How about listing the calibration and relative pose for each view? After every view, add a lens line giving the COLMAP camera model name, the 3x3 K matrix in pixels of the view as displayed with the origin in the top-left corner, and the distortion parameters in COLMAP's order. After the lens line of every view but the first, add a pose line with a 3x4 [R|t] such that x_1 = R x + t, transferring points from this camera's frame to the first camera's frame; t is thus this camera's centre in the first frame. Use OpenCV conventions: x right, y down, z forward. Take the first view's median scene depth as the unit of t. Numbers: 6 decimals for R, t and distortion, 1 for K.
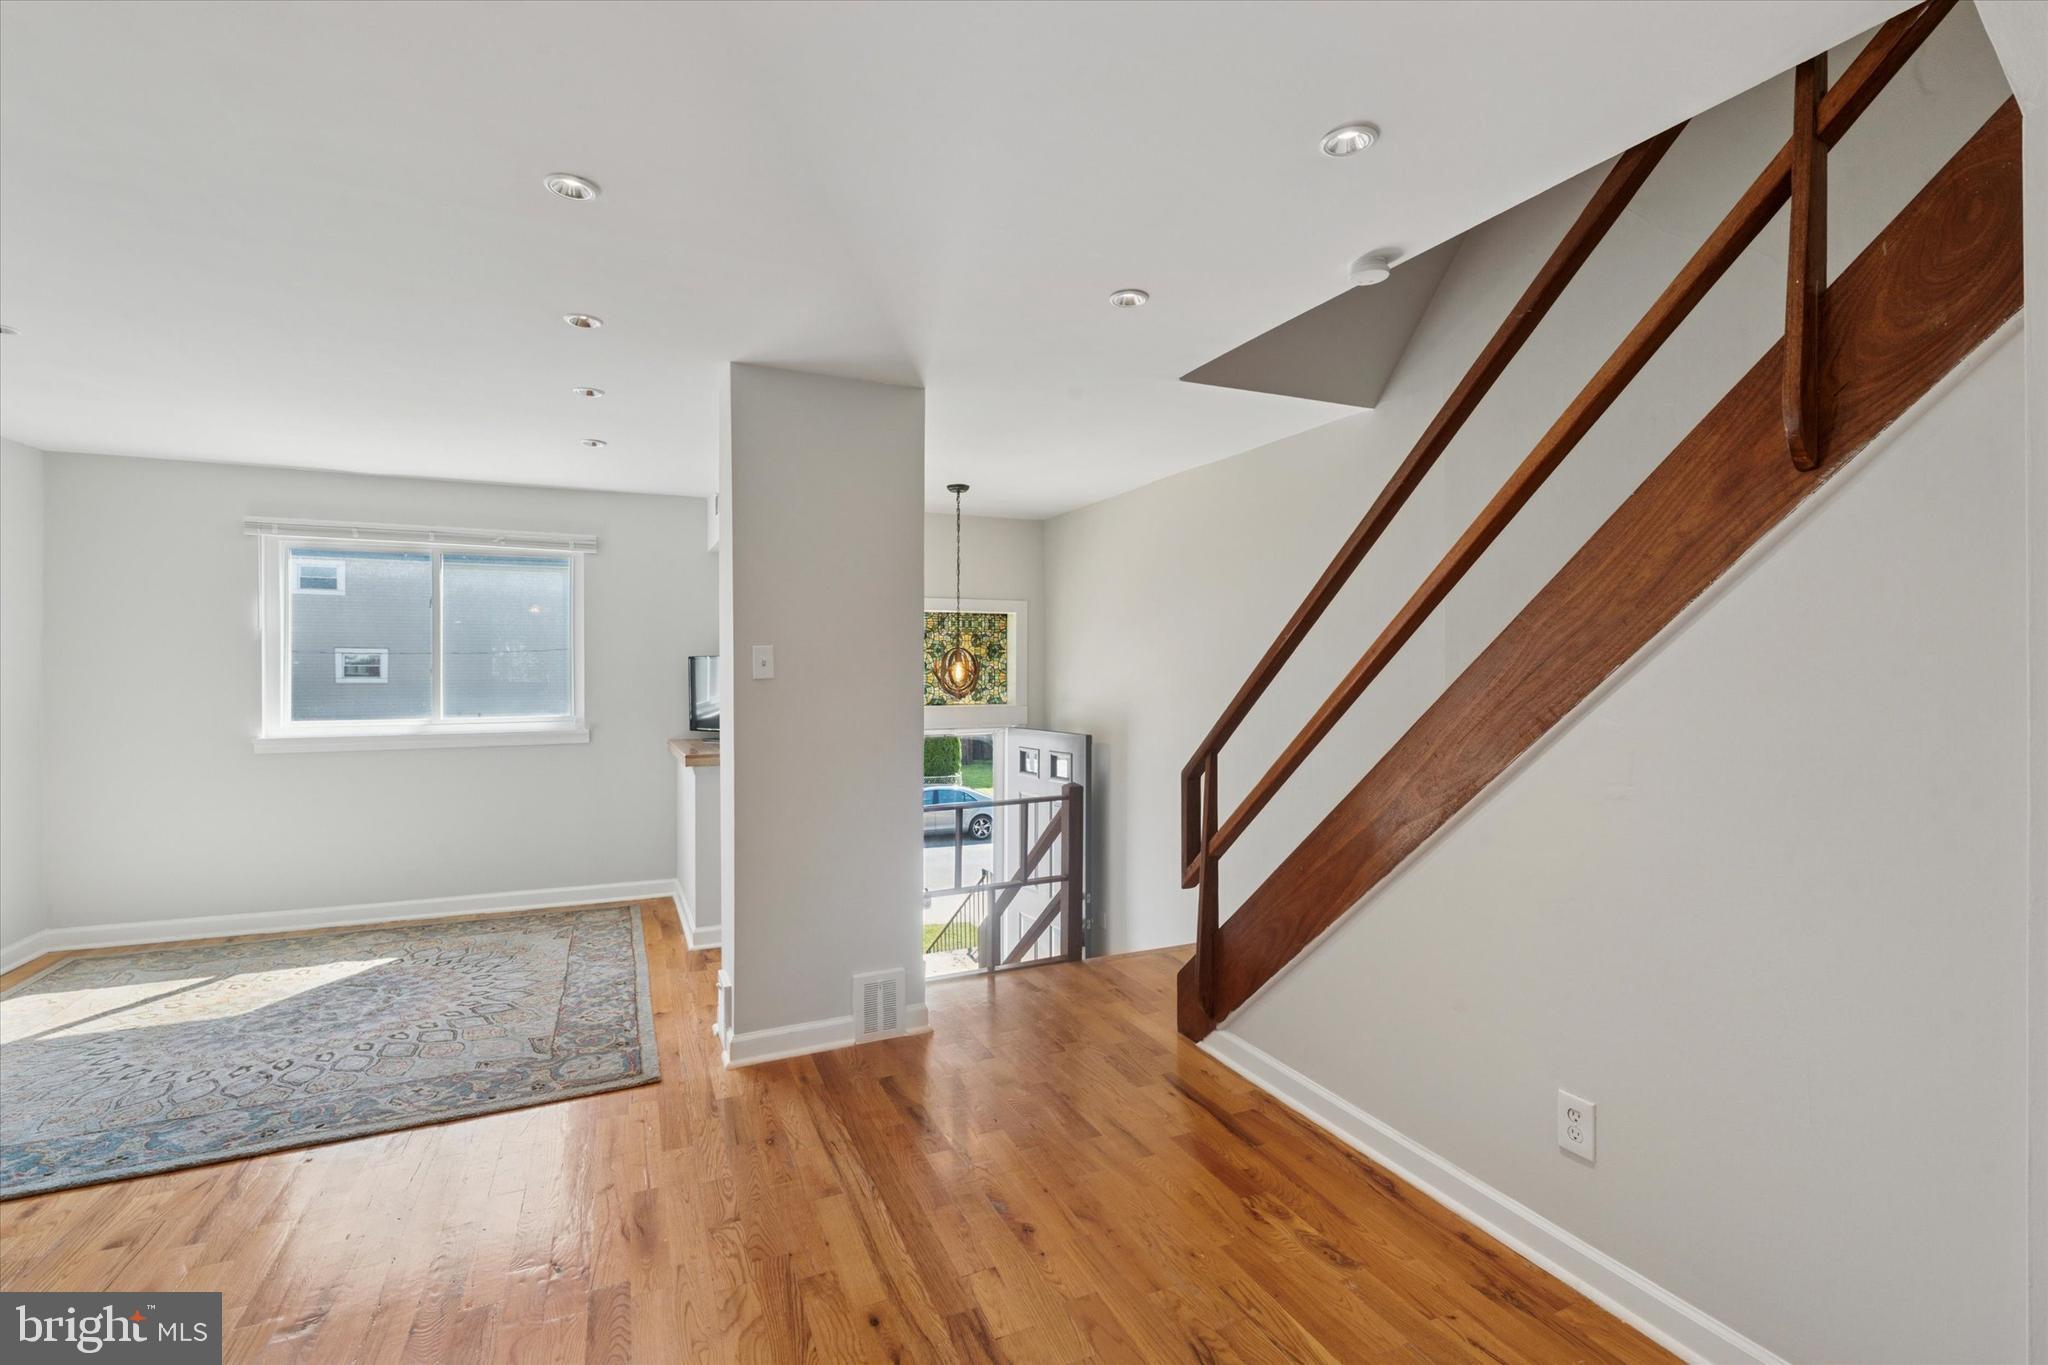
lens RADIAL K [[900.9, 0, 1021.1], [0, 900.9, 669.4], [0, 0, 1]] dist [-0.000659, -0.000652]
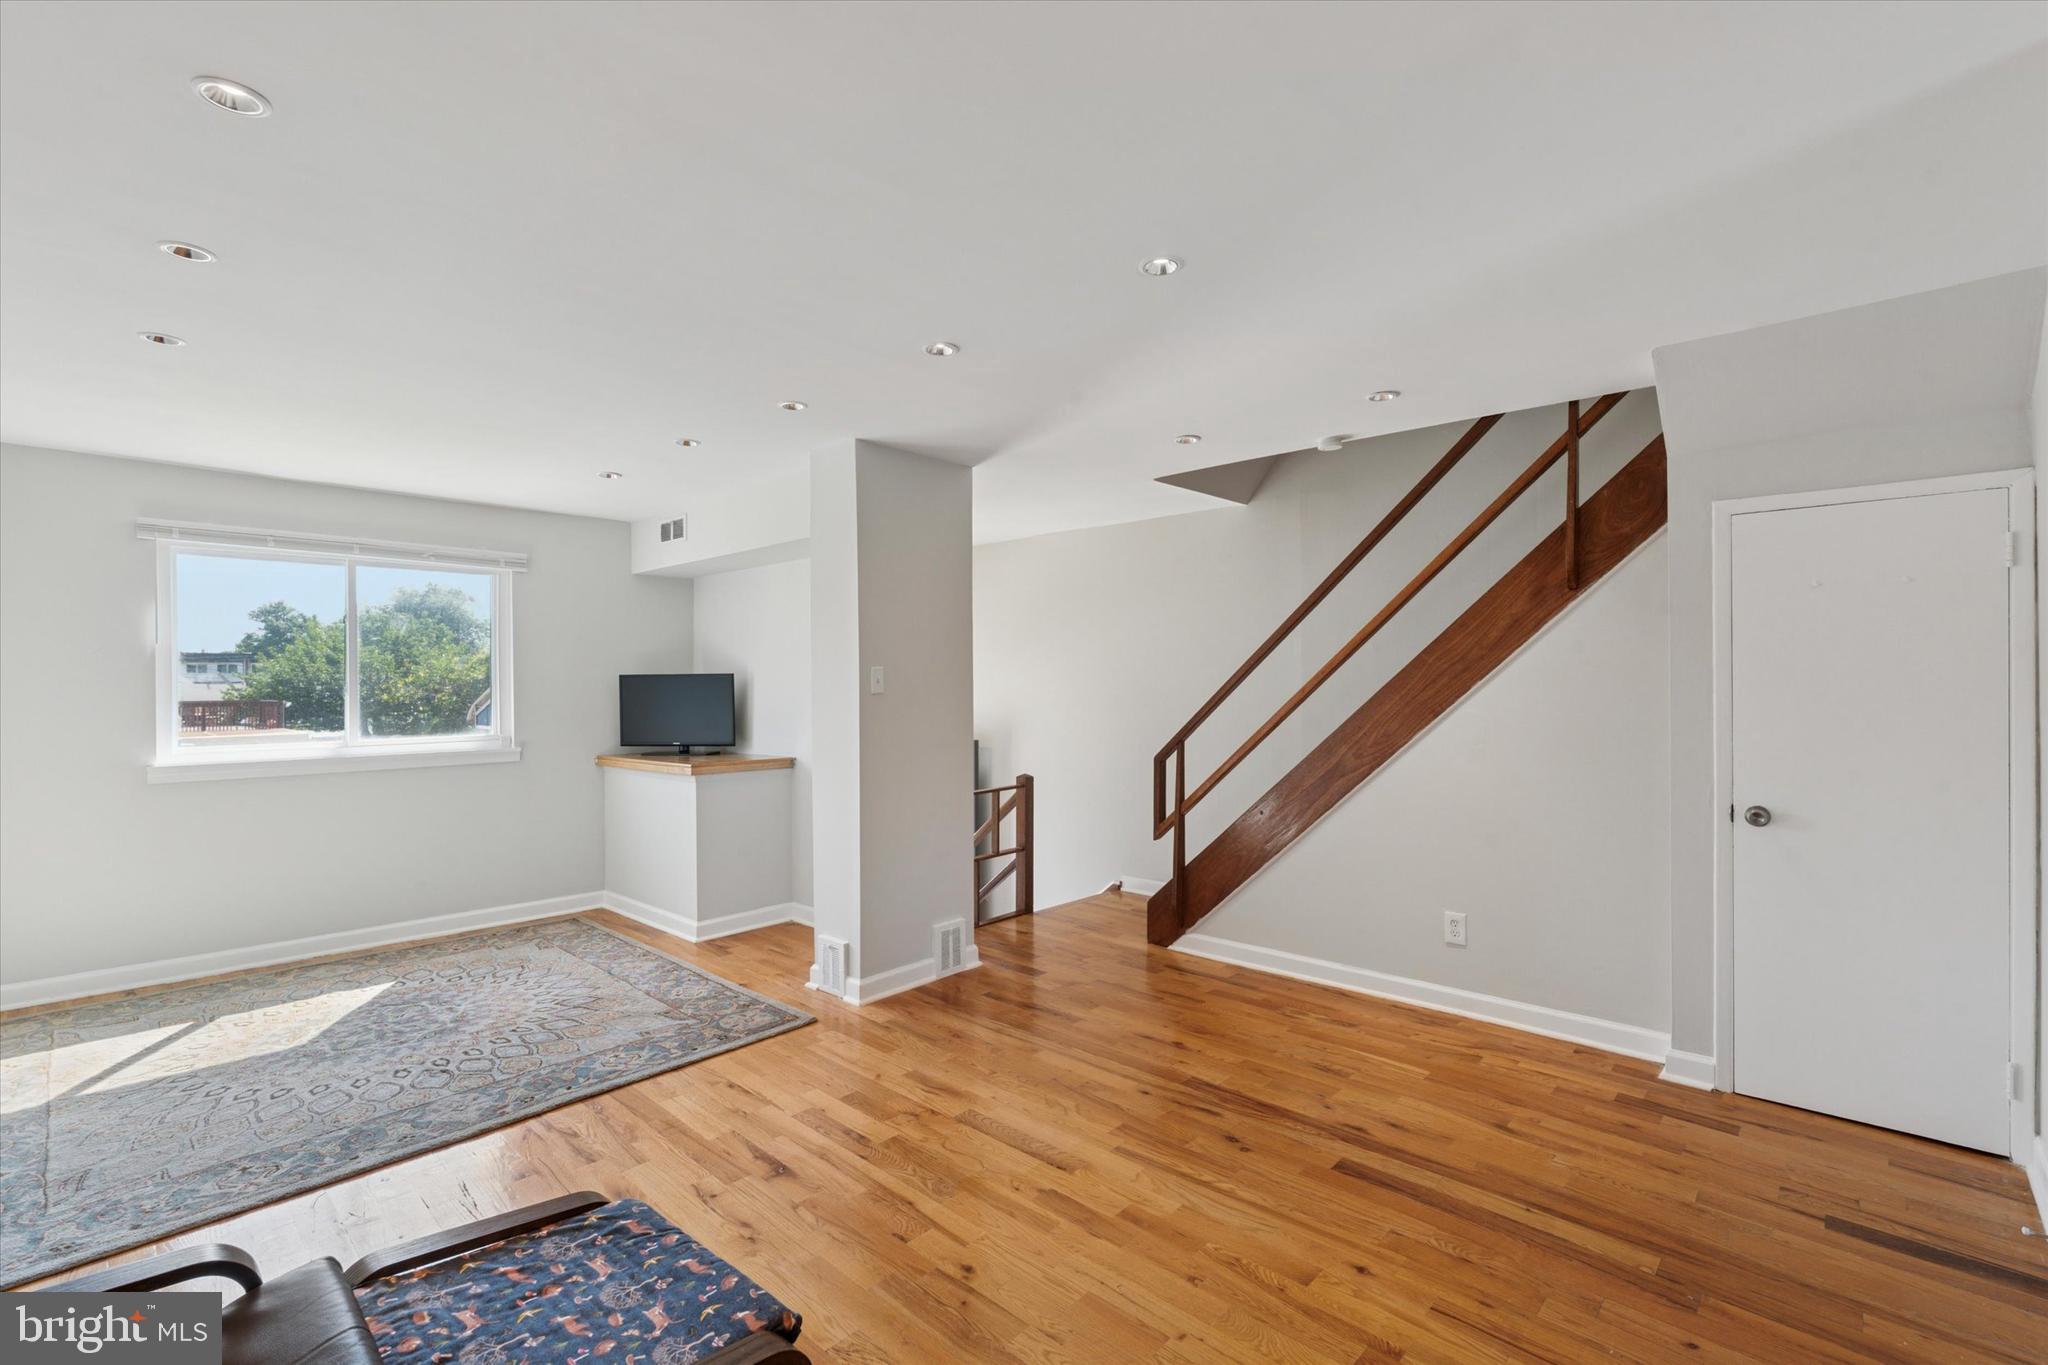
lens RADIAL K [[900.9, 0, 1028.7], [0, 900.9, 688.6], [0, 0, 1]] dist [-0.000659, -0.000652]
pose [[0.921543, -0.005850, 0.388233, -0.561299], [0.004597, 0.999981, 0.004156, -0.000603], [-0.388250, -0.002046, 0.921552, -0.227792]]
